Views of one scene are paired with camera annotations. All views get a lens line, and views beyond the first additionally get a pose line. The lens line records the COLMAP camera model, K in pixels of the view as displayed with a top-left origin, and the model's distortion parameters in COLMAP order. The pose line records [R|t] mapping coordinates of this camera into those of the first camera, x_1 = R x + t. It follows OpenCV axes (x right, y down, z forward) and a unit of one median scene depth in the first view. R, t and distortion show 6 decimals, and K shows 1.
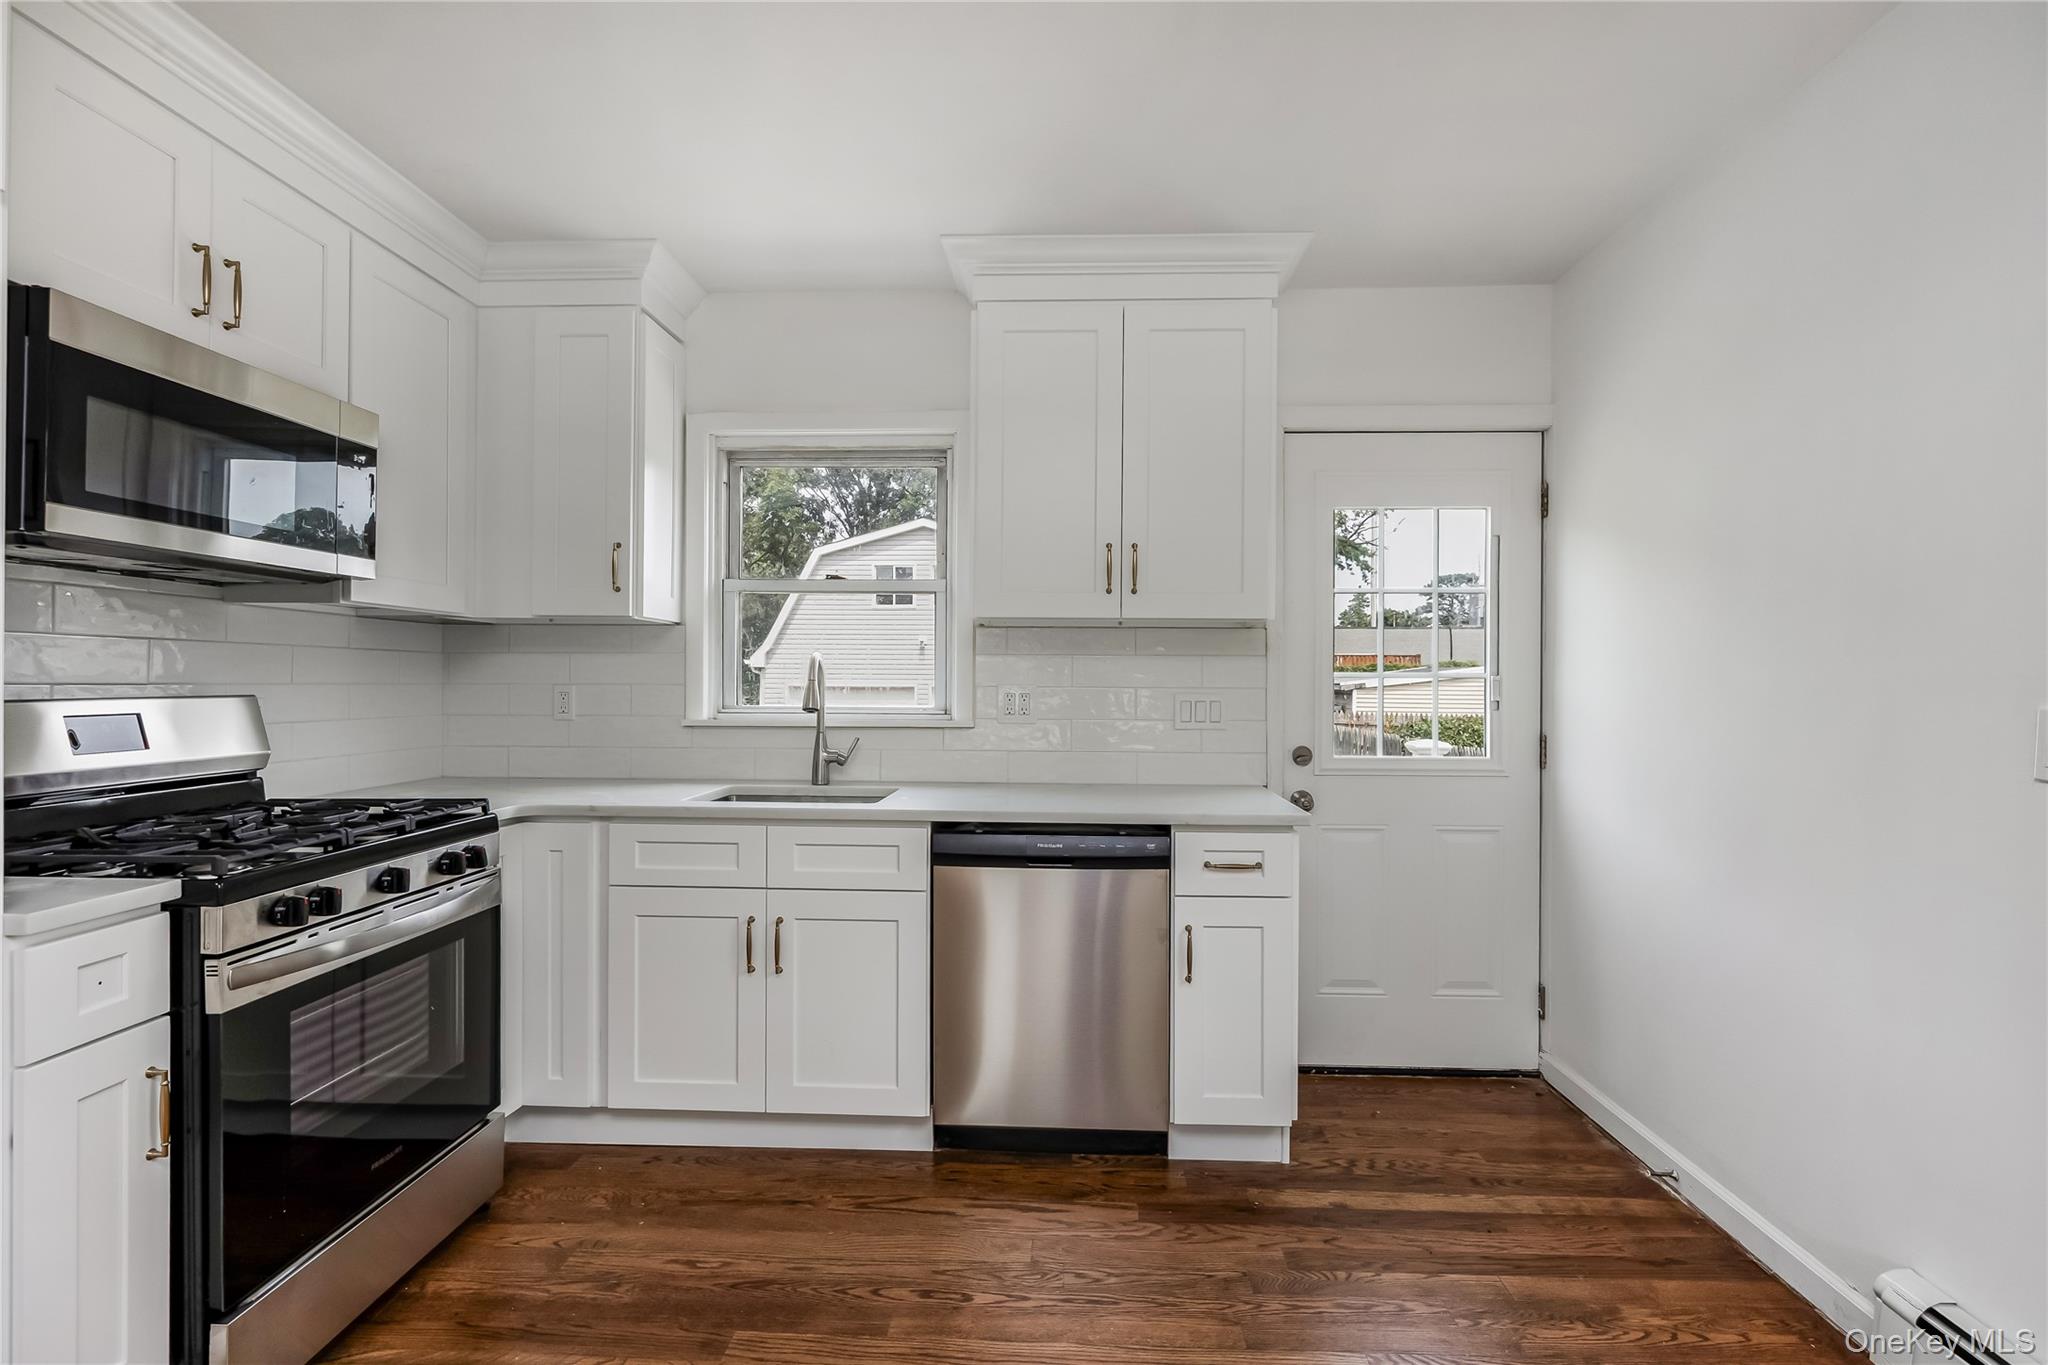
lens RADIAL K [[987.9, 0, 1032.1], [0, 987.9, 680.6], [0, 0, 1]] dist [-0.000411, -0.006965]
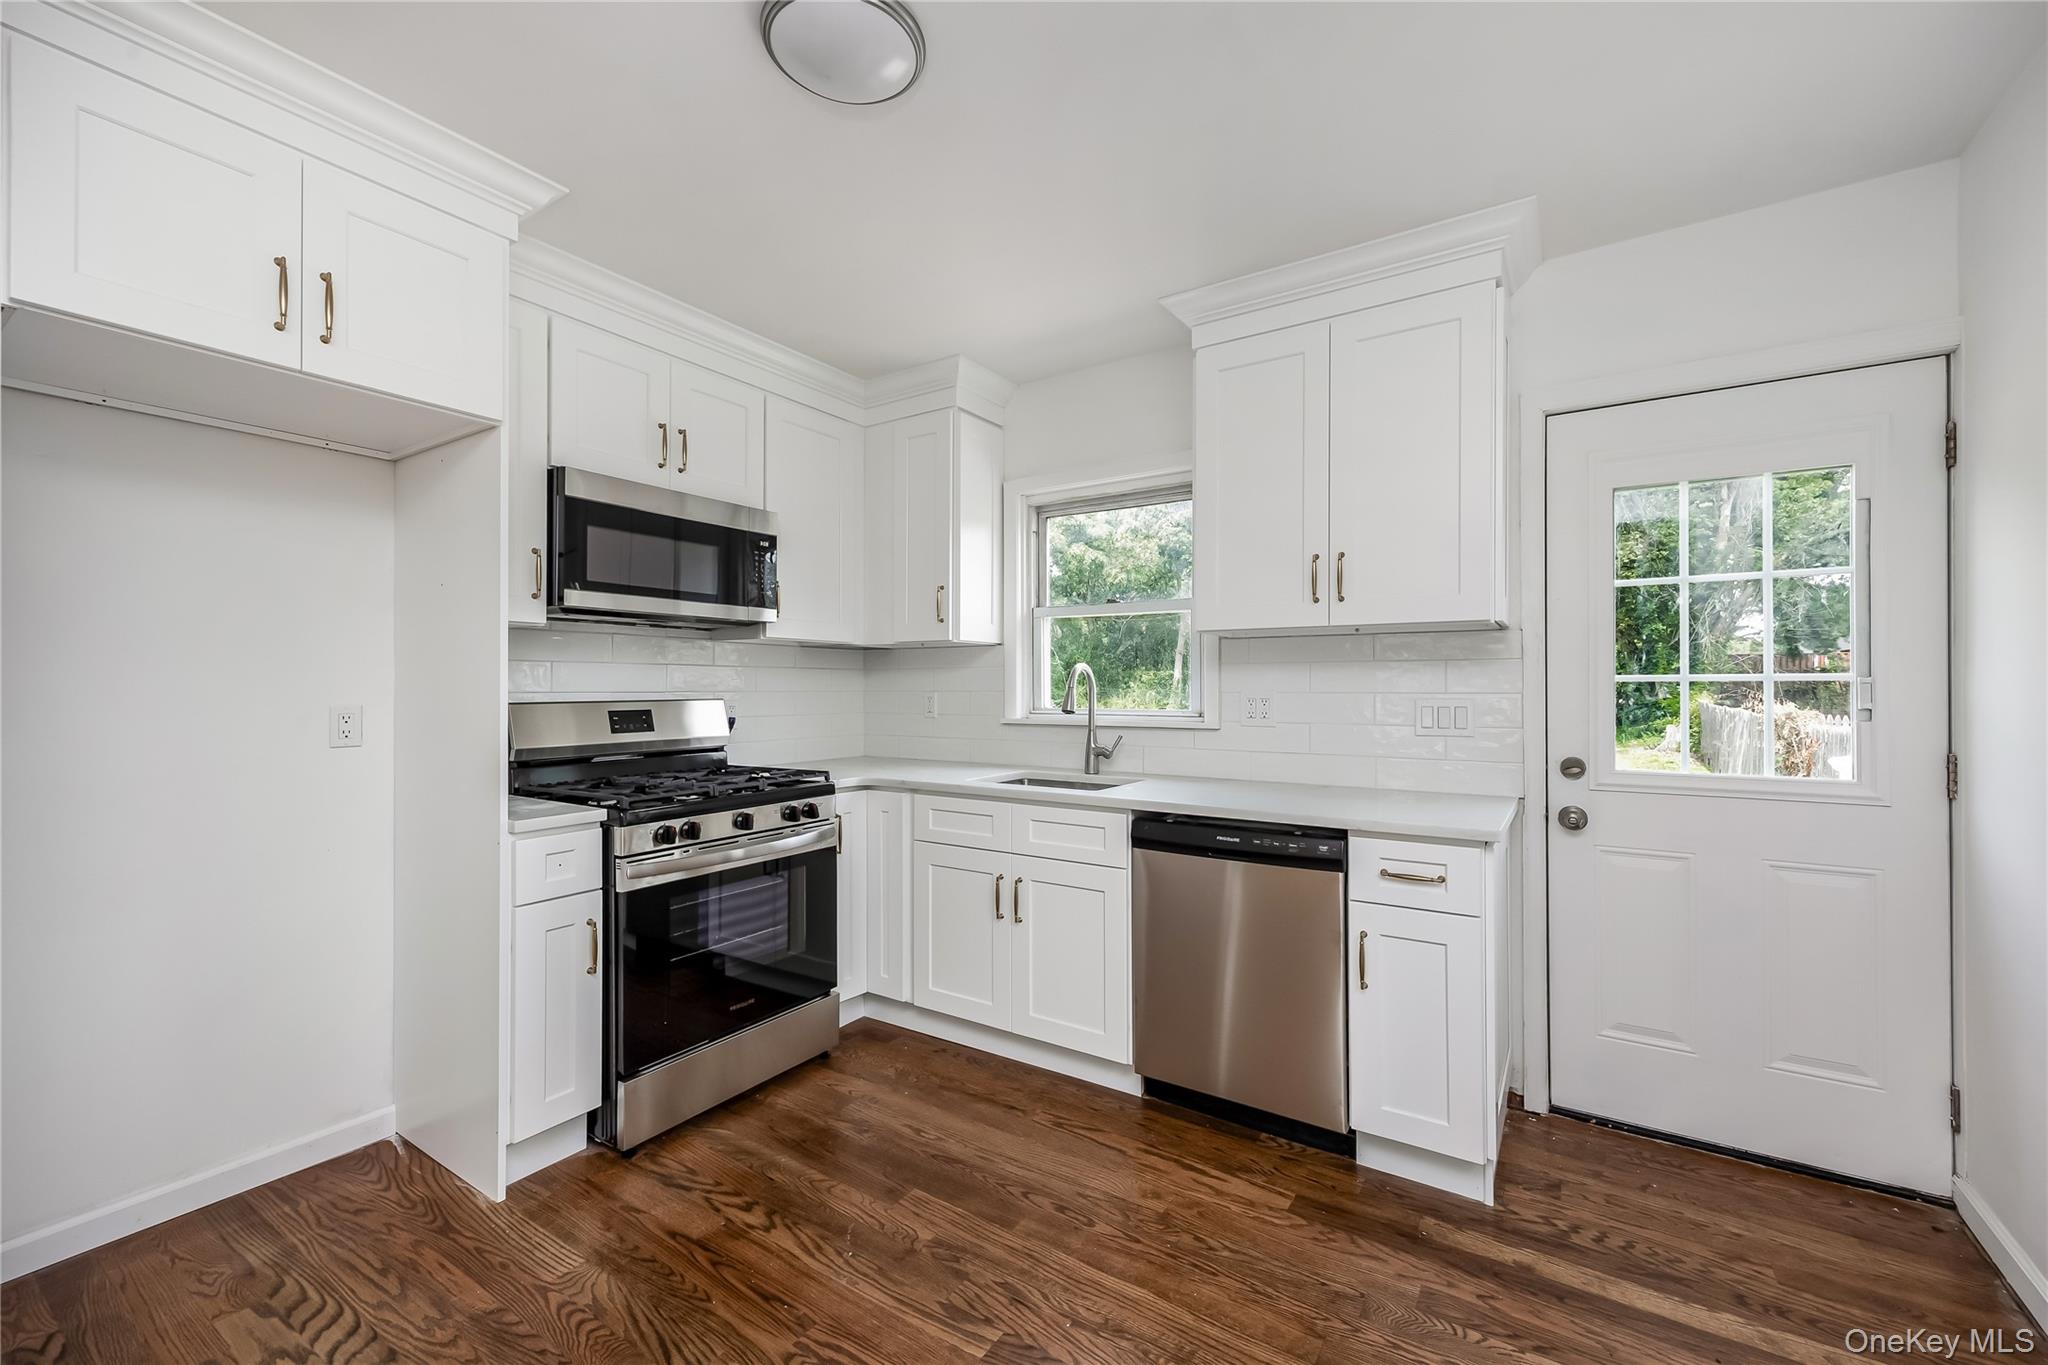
lens RADIAL K [[843.9, 0, 1024.0], [0, 843.9, 682.5], [0, 0, 1]] dist [0.001257, -0.000031]
pose [[0.851523, -0.008284, -0.524251, 0.317585], [0.005311, 0.999960, -0.007175, 0.000627], [0.524290, 0.003325, 0.851533, 0.095861]]
